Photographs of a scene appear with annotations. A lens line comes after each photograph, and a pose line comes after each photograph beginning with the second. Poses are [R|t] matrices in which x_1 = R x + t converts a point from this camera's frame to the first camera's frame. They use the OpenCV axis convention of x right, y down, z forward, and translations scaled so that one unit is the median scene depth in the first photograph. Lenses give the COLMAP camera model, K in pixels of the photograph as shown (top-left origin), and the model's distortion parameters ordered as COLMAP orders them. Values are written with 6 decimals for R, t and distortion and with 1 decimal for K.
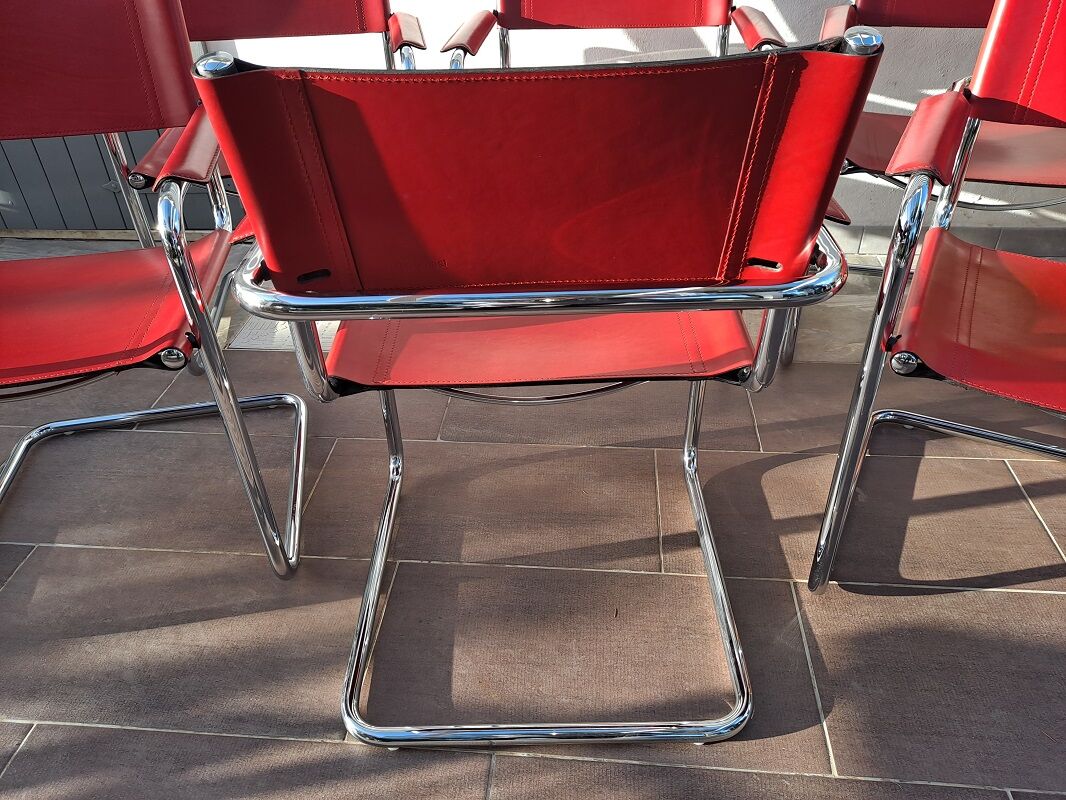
lens RADIAL K [[799.3, 0, 525.5], [0, 799.3, 415.0], [0, 0, 1]] dist [0.020314, -0.001292]
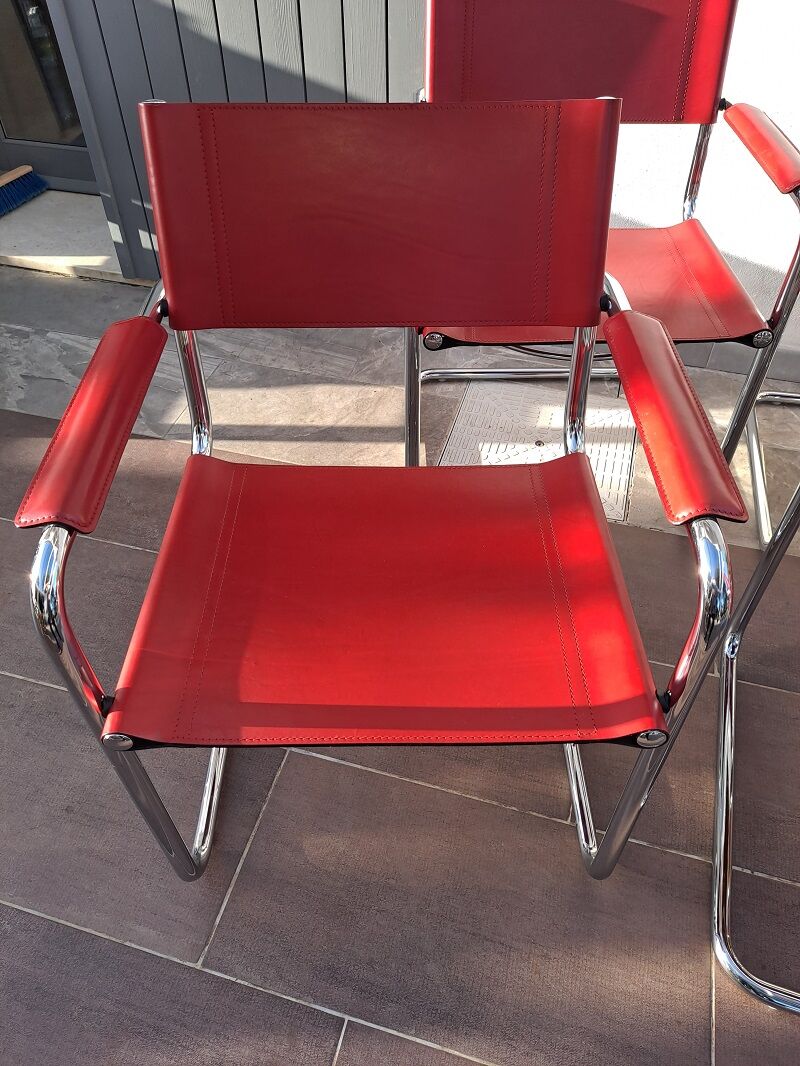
lens RADIAL K [[796.3, 0, 382.6], [0, 796.3, 543.2], [0, 0, 1]] dist [0.012976, -0.001760]
pose [[0.981994, 0.145771, -0.120164, -0.433619], [-0.121131, 0.973966, 0.191619, -0.256241], [0.144969, -0.173613, 0.974086, 0.182003]]
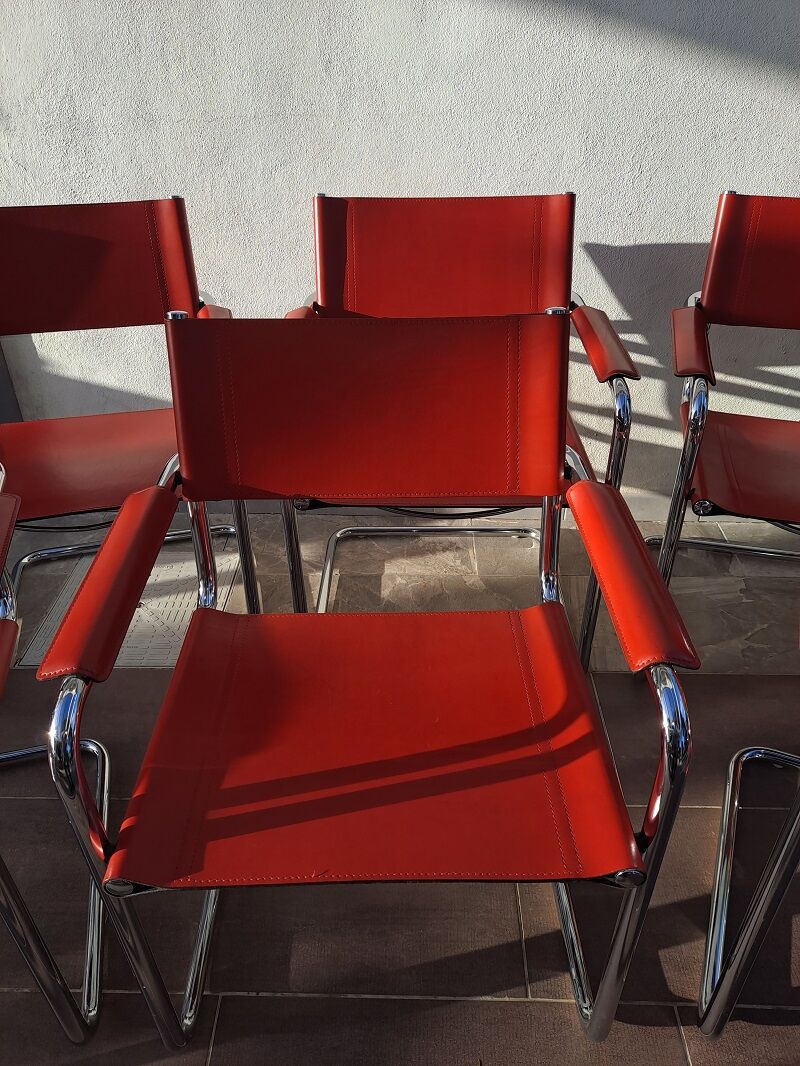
lens RADIAL K [[798.5, 0, 393.1], [0, 798.5, 531.2], [0, 0, 1]] dist [0.008134, 0.004774]
pose [[0.997411, -0.023459, 0.067984, -0.022015], [0.025703, 0.999147, -0.032314, -0.267957], [-0.067168, 0.033977, 0.997163, 0.118229]]
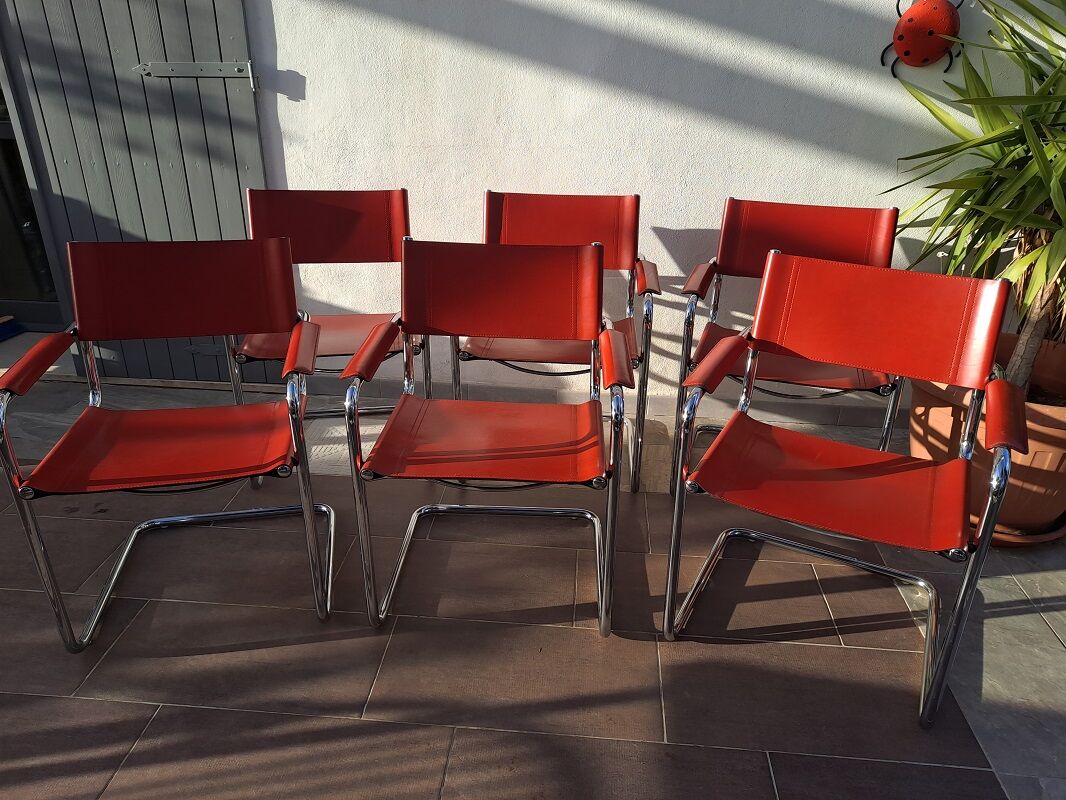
lens RADIAL K [[798.5, 0, 533.0], [0, 798.5, 400.0], [0, 0, 1]] dist [0.008134, 0.004774]
pose [[0.998942, 0.037313, 0.026876, 0.035614], [-0.031331, 0.980073, -0.196151, 0.070382], [-0.033659, 0.195102, 0.980205, -0.522981]]
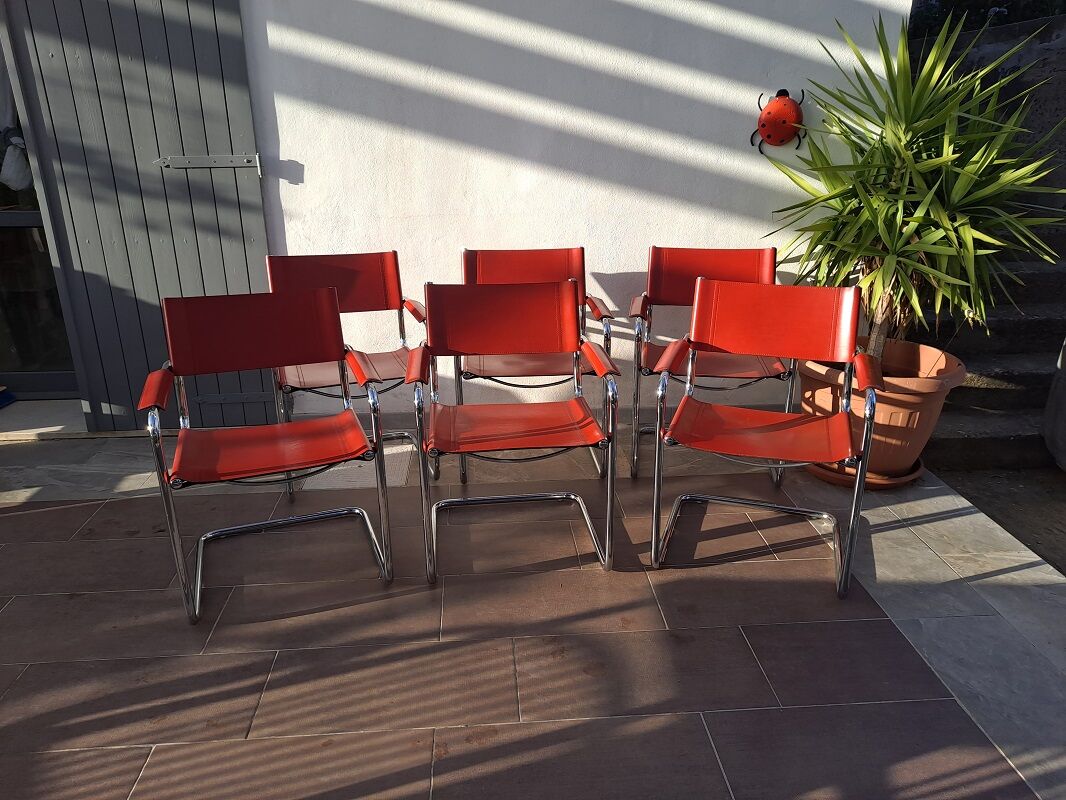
lens RADIAL K [[796.3, 0, 533.0], [0, 796.3, 398.0], [0, 0, 1]] dist [0.012976, -0.001760]
pose [[0.985047, -0.030309, 0.169599, -0.248407], [0.077683, 0.956794, -0.280198, 0.314259], [-0.153779, 0.289183, 0.944841, -0.893184]]
